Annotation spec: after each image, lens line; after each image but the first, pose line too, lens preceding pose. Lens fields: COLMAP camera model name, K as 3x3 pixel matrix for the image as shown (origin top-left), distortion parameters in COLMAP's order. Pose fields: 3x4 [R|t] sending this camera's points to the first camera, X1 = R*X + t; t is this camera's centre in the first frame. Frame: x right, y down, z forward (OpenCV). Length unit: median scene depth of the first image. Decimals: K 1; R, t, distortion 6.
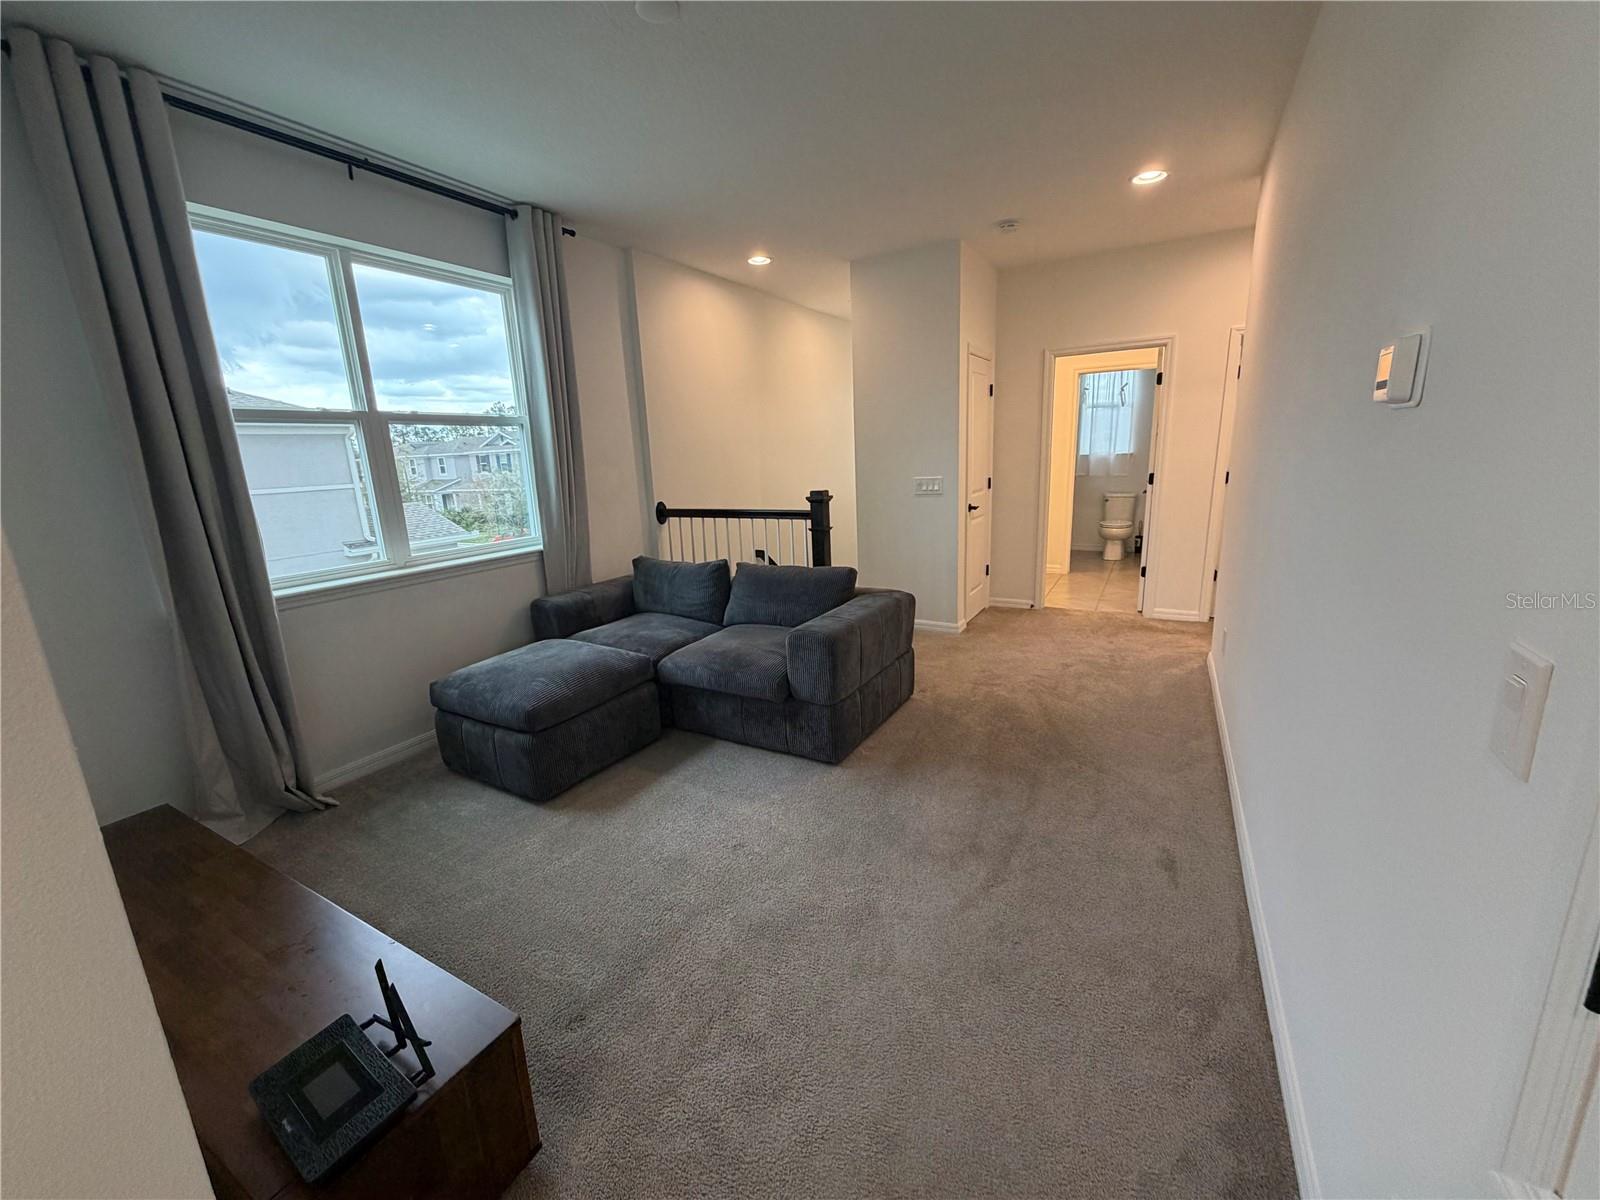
lens RADIAL K [[644.6, 0, 795.0], [0, 644.6, 604.1], [0, 0, 1]] dist [0.000632, 0.000496]
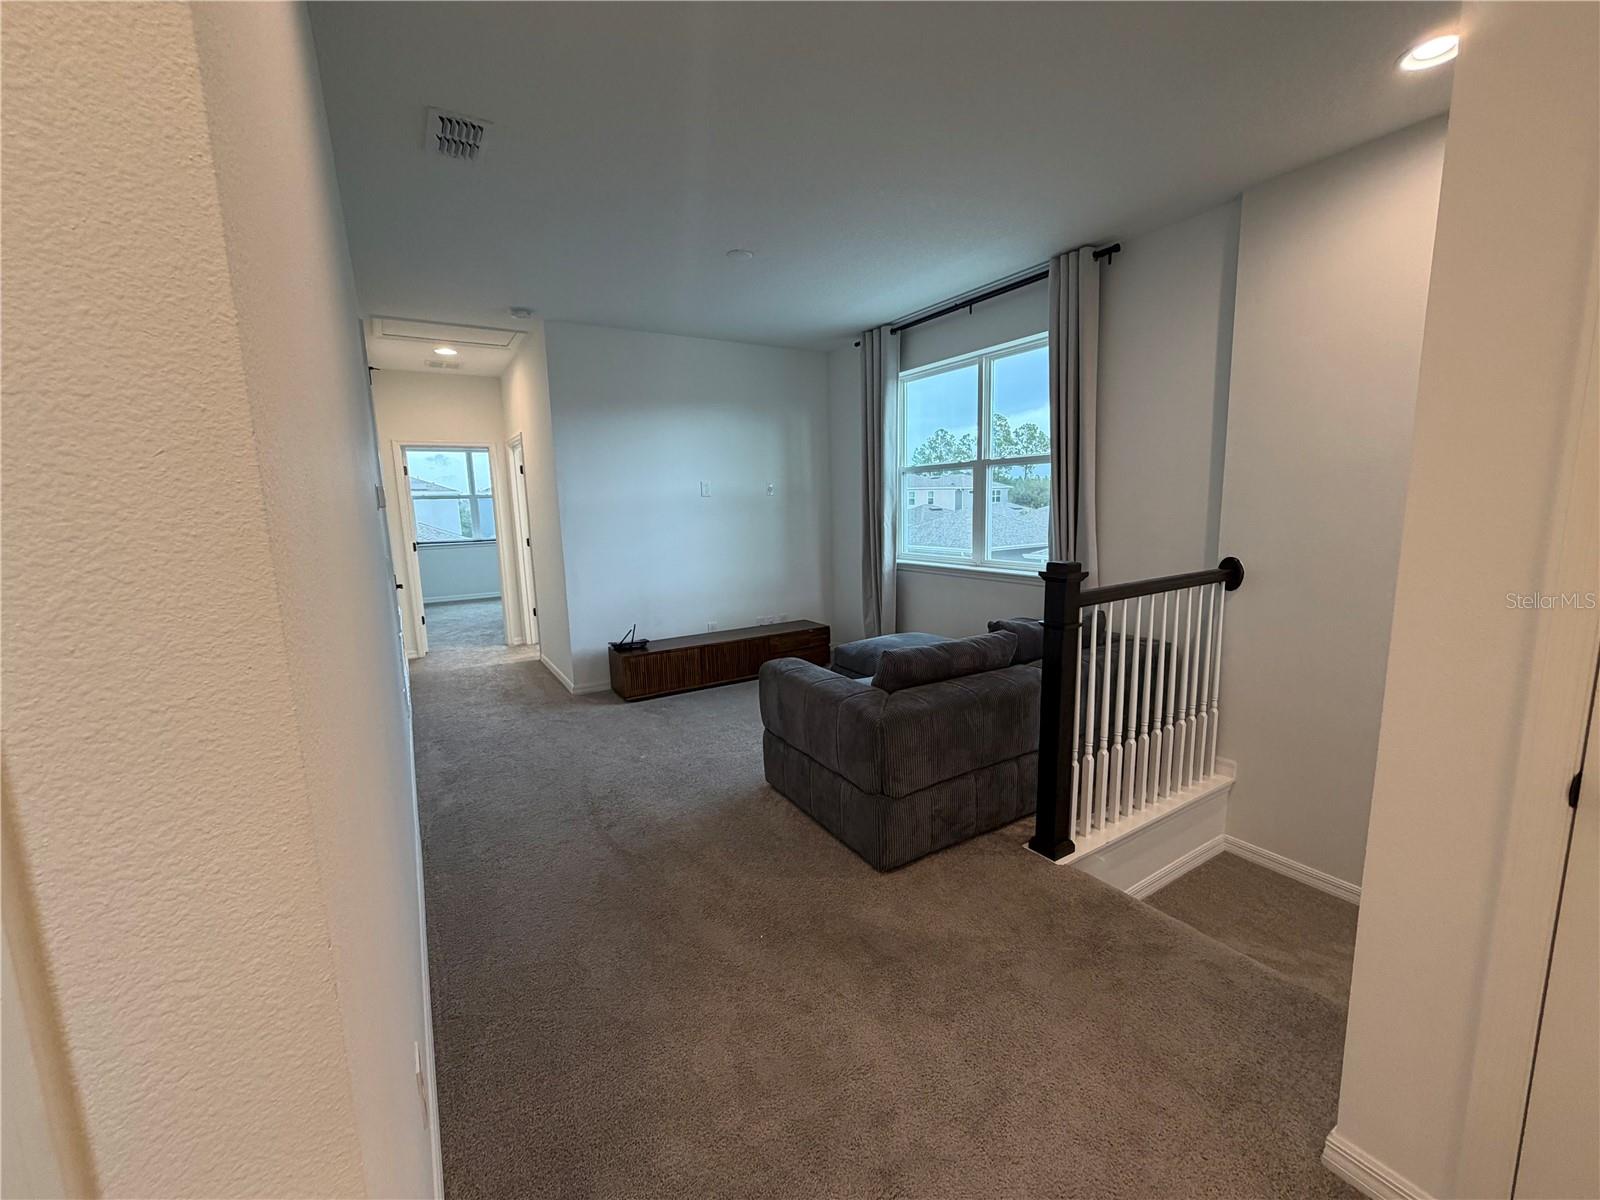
lens RADIAL K [[644.6, 0, 795.0], [0, 644.6, 604.1], [0, 0, 1]] dist [0.000632, 0.000496]
pose [[-0.481436, 0.199335, -0.853513, 0.901001], [-0.145785, 0.942019, 0.302237, -0.378273], [0.864272, 0.269938, -0.424462, 1.370518]]
